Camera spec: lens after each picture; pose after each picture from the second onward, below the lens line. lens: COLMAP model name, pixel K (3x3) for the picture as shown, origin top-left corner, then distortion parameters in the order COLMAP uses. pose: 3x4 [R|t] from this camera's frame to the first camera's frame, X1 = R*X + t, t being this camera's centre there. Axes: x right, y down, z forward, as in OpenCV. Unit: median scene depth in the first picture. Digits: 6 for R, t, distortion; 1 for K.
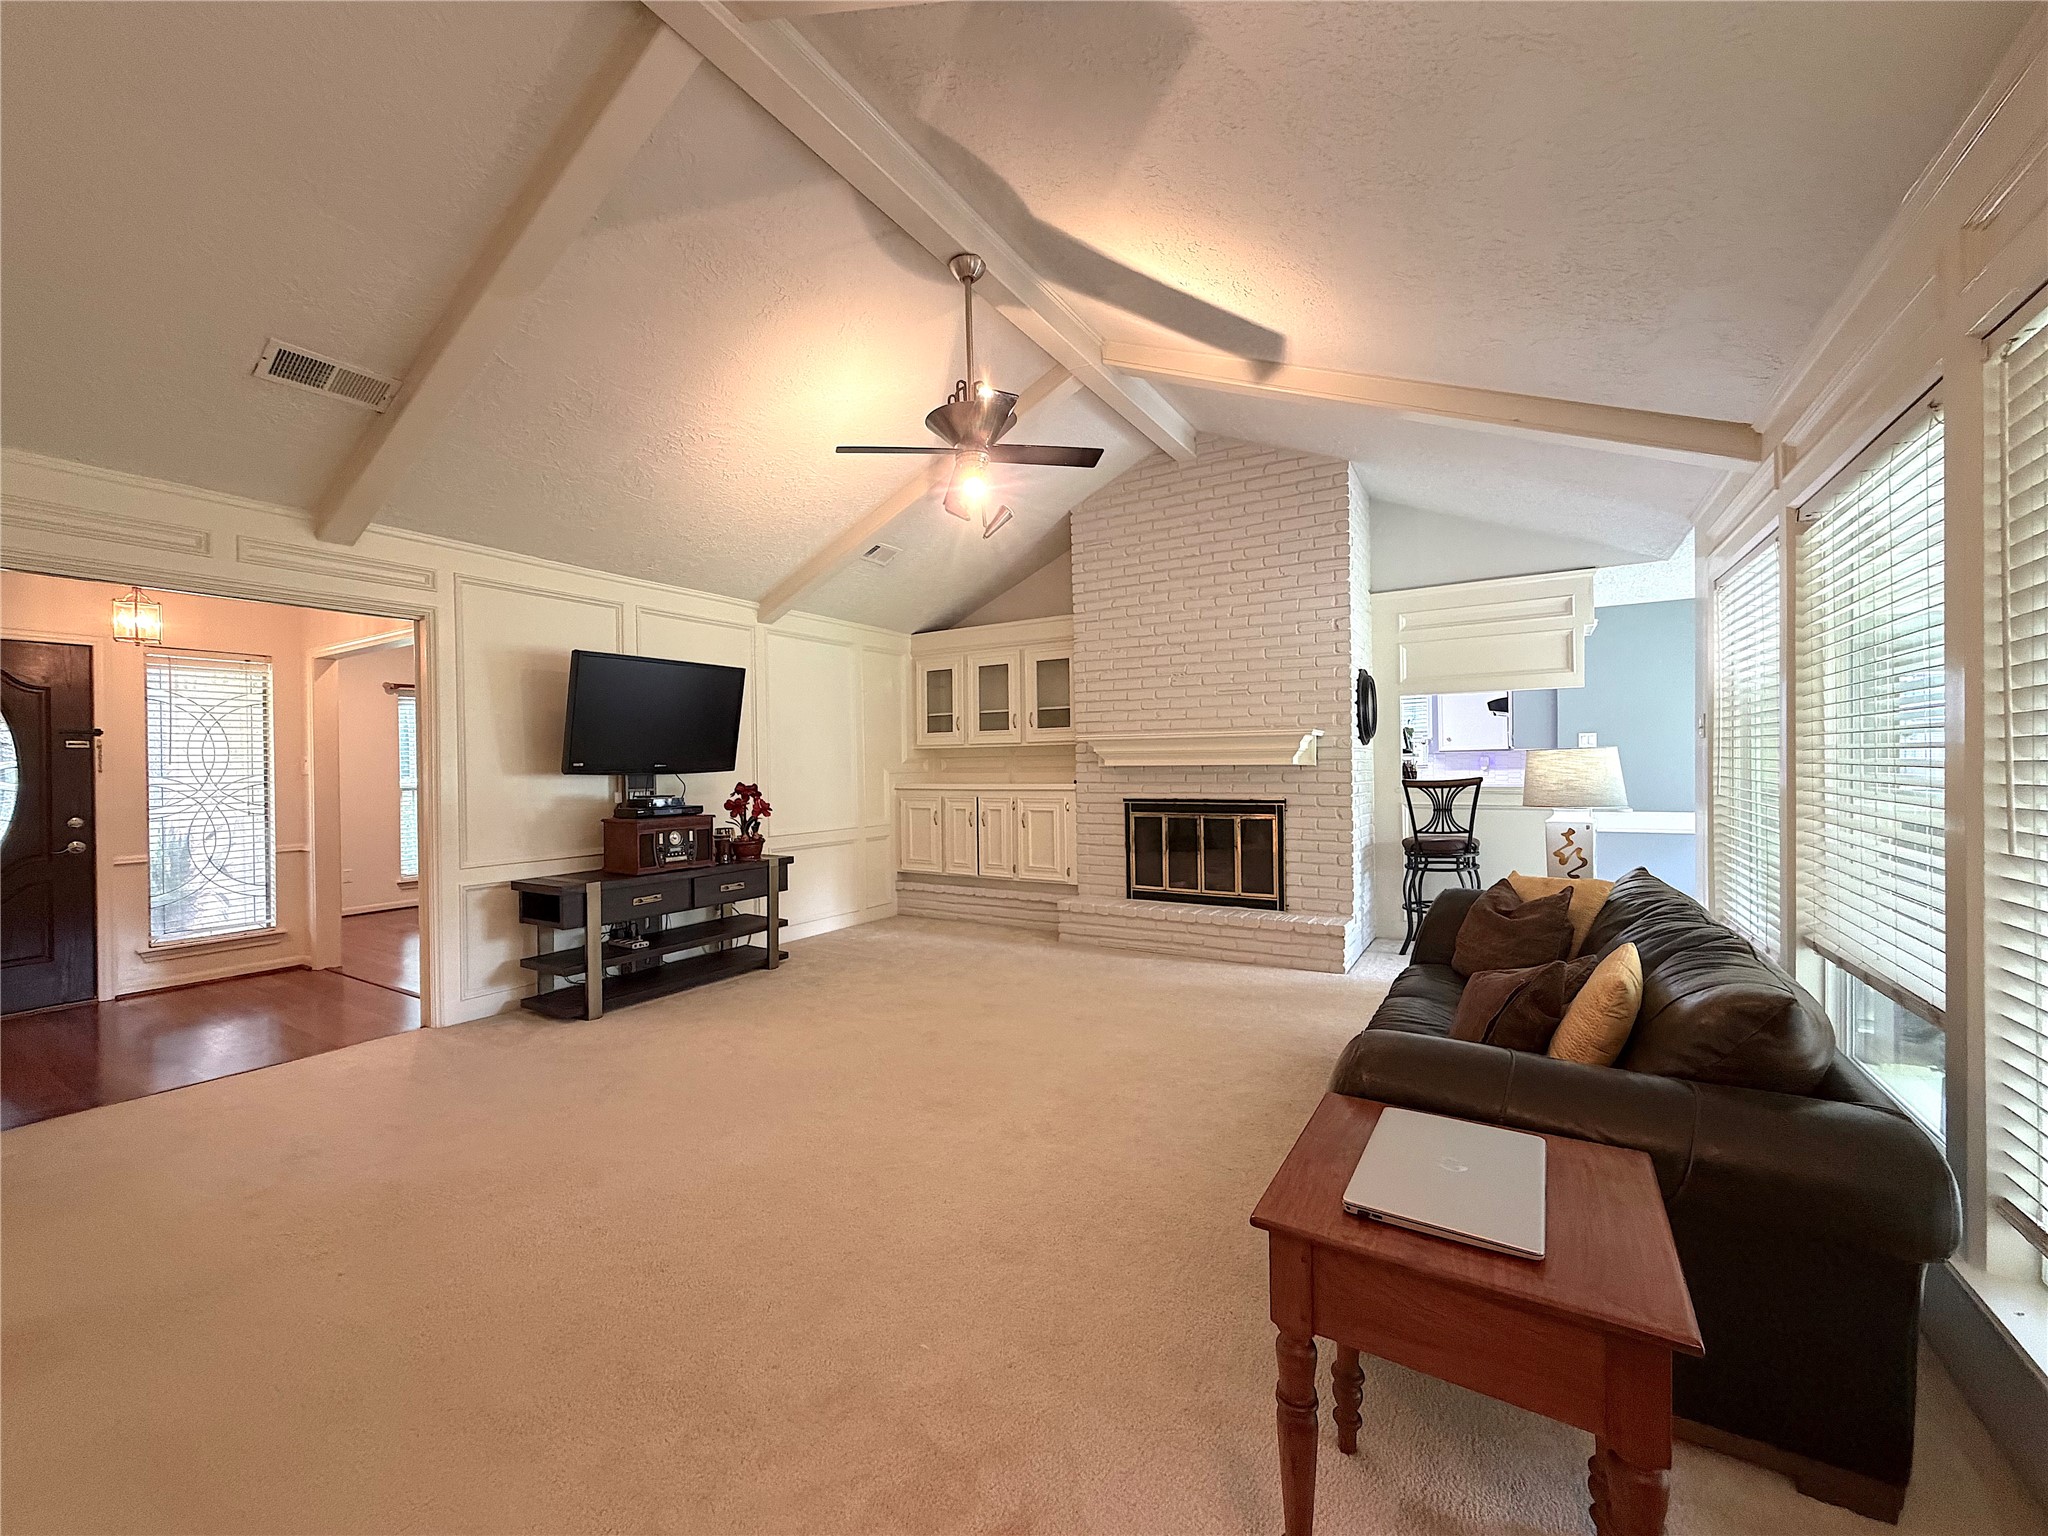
lens RADIAL K [[813.6, 0, 1022.5], [0, 813.6, 765.3], [0, 0, 1]] dist [-0.007183, 0.000036]
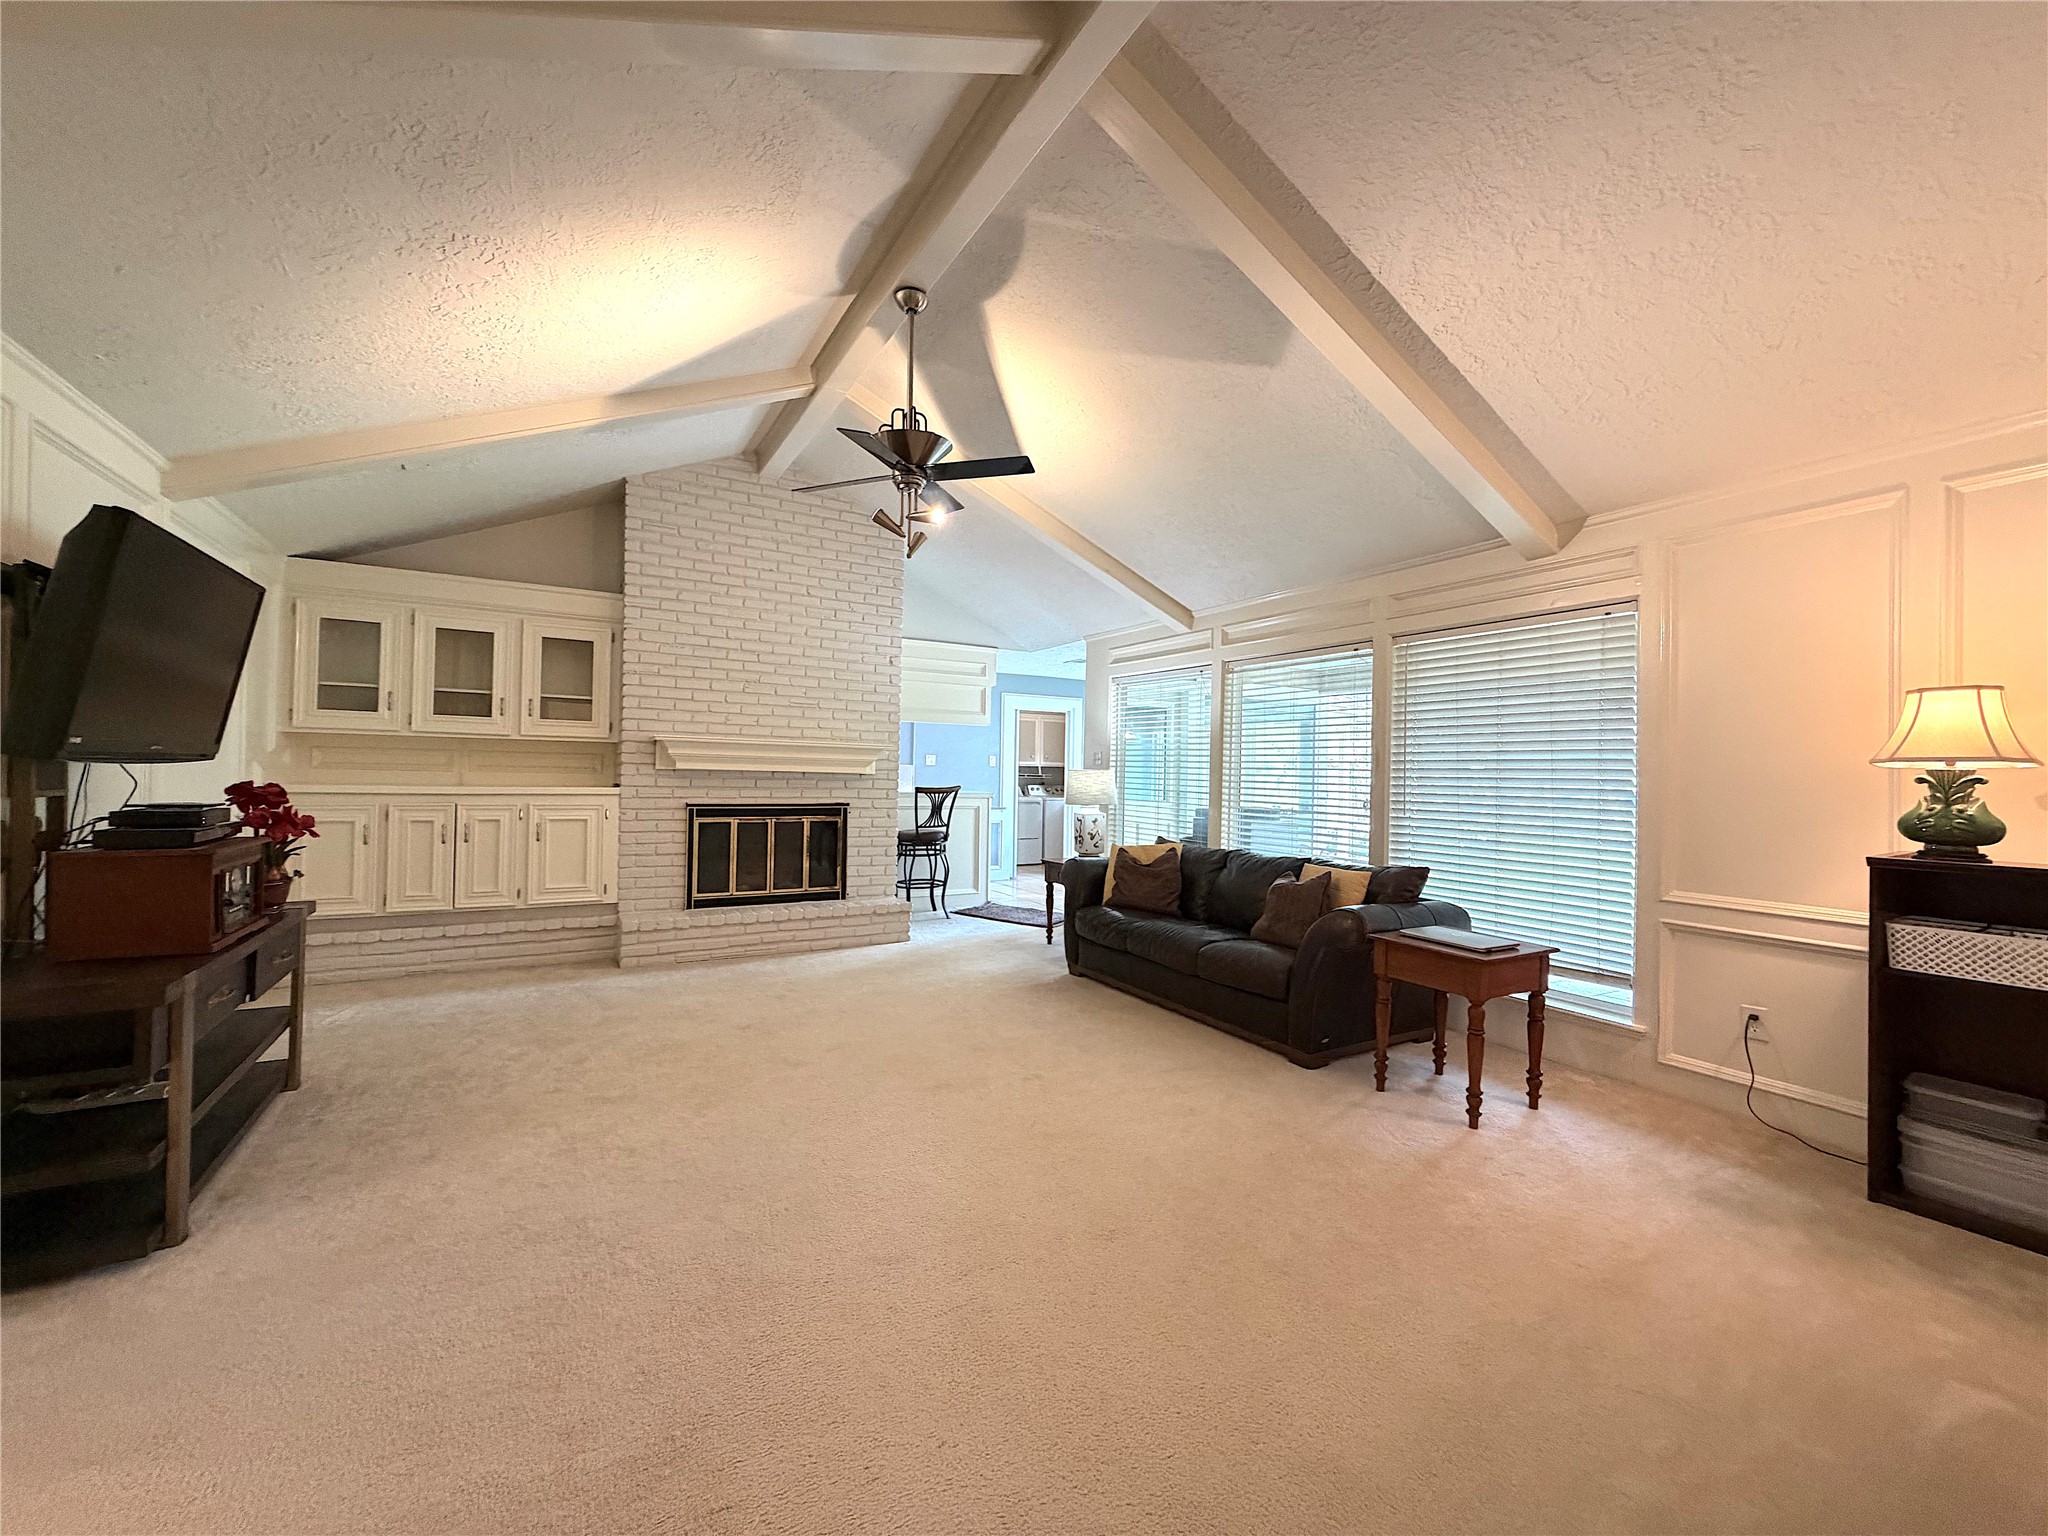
lens RADIAL K [[813.6, 0, 1025.2], [0, 813.6, 769.0], [0, 0, 1]] dist [-0.007183, 0.000036]
pose [[0.467788, 0.028048, 0.883396, -0.541635], [-0.027518, 0.999474, -0.017161, 0.005937], [-0.883412, -0.016281, 0.468313, 0.216026]]
